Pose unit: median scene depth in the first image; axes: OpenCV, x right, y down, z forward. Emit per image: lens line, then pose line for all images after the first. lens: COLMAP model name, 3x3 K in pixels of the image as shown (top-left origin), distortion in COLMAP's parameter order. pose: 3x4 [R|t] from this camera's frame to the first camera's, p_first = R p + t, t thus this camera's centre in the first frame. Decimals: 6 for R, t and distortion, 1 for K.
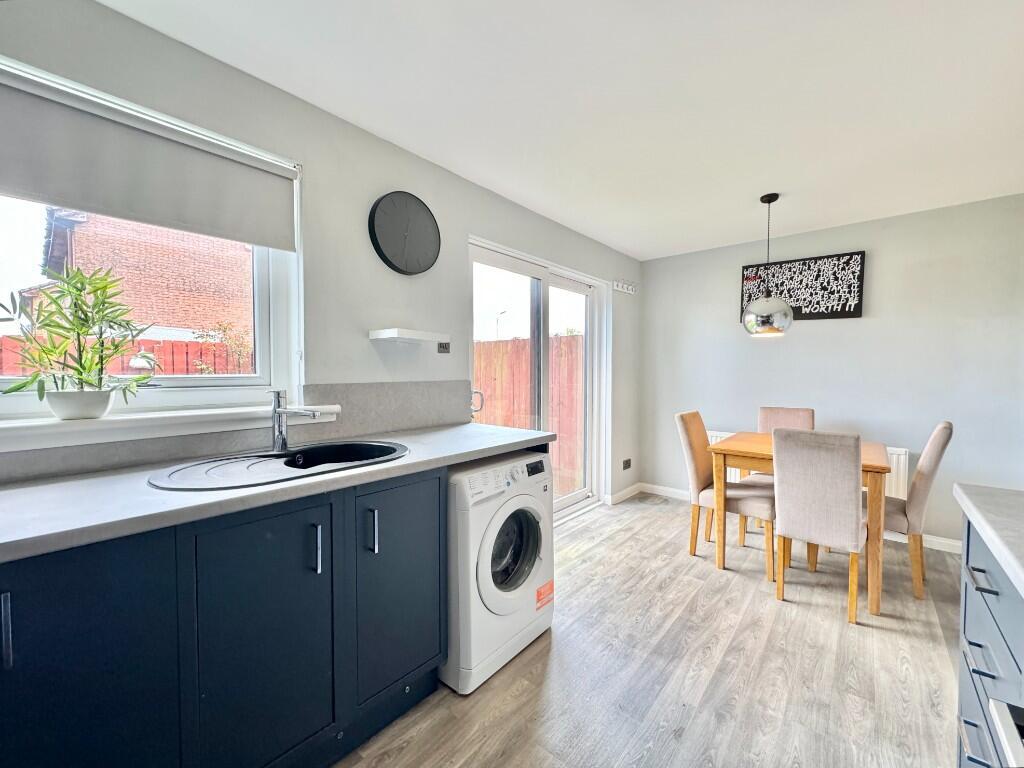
lens RADIAL K [[417.2, 0, 512.0], [0, 417.2, 384.0], [0, 0, 1]] dist [-0.000098, 0.000081]
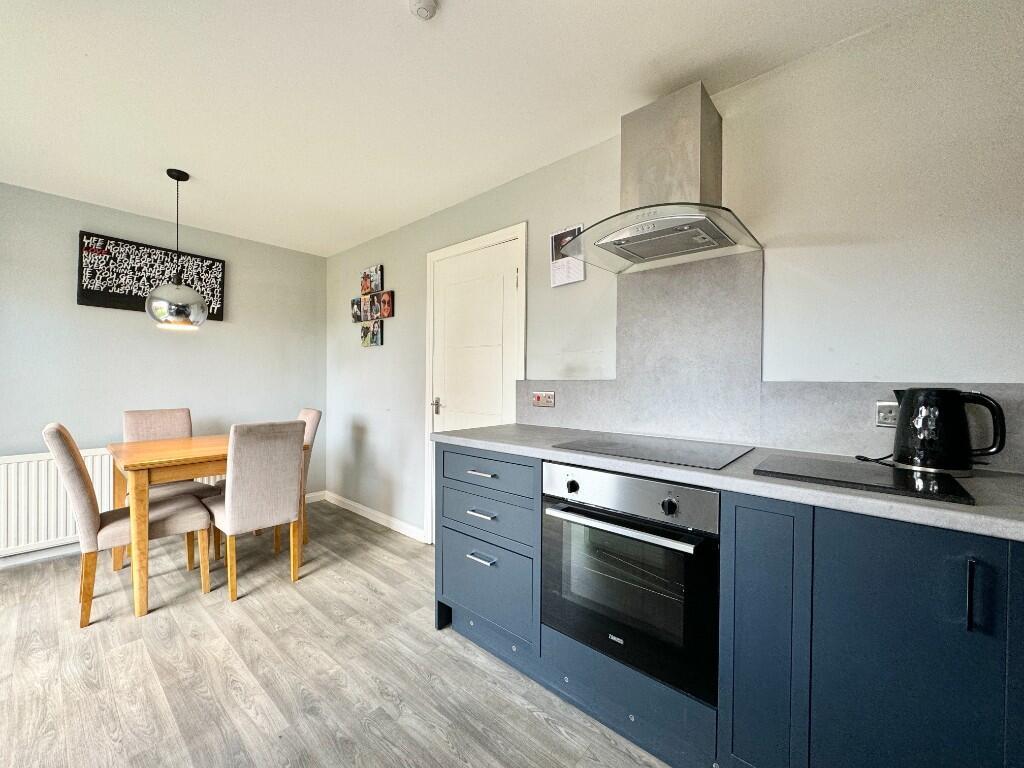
lens RADIAL K [[408.2, 0, 512.0], [0, 408.2, 384.0], [0, 0, 1]] dist [-0.001070, 0.000222]
pose [[0.005031, -0.011502, 0.999921, -0.276825], [0.023140, 0.999667, 0.011383, 0.012105], [-0.999720, 0.023081, 0.005295, 0.301502]]
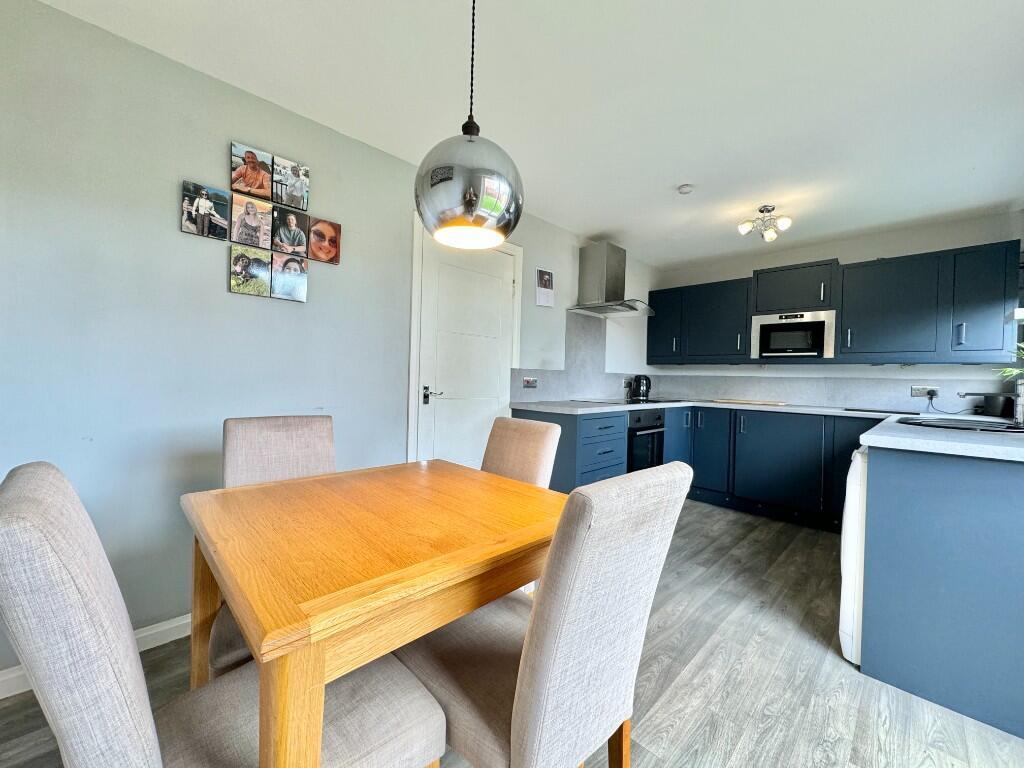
lens RADIAL K [[408.2, 0, 512.0], [0, 408.2, 384.0], [0, 0, 1]] dist [-0.001070, 0.000222]
pose [[-0.996425, -0.027088, 0.080024, 0.573563], [-0.023361, 0.998615, 0.047152, 0.003126], [-0.081191, 0.045114, -0.995677, 1.493025]]
